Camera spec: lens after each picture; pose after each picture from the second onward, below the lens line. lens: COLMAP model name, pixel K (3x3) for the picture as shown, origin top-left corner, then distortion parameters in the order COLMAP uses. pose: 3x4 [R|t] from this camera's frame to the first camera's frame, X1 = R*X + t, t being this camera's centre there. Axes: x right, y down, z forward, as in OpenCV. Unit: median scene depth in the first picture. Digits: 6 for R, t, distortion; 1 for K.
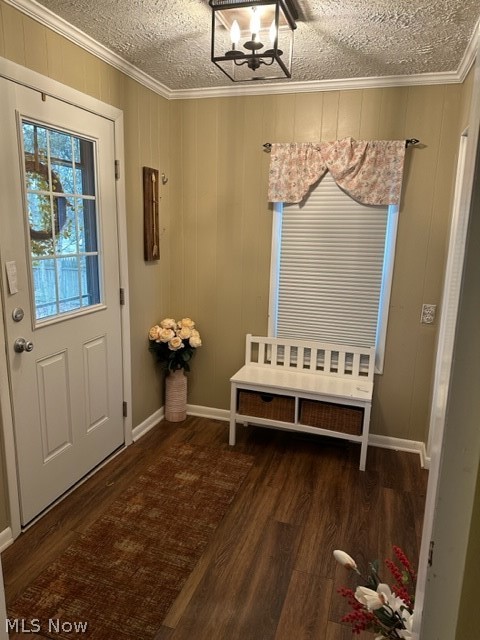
lens RADIAL K [[443.3, 0, 235.2], [0, 443.3, 316.1], [0, 0, 1]] dist [0.079225, -0.110929]
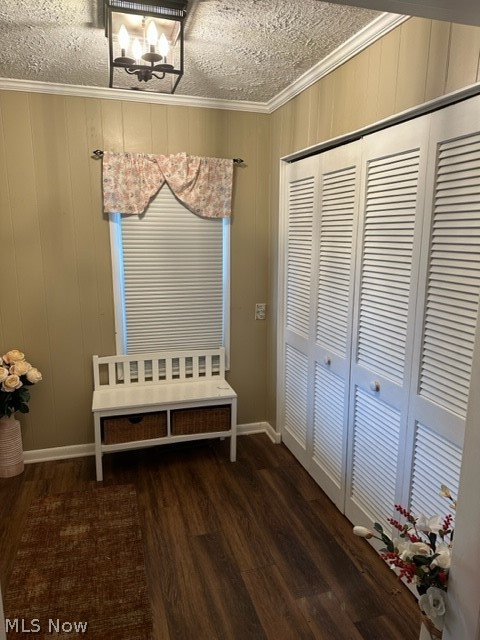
lens RADIAL K [[443.3, 0, 241.2], [0, 443.3, 316.8], [0, 0, 1]] dist [0.079225, -0.110929]
pose [[0.824830, -0.125224, 0.551339, -0.251700], [0.125555, 0.991384, 0.037334, -0.041441], [-0.551264, 0.038430, 0.833445, 0.074200]]
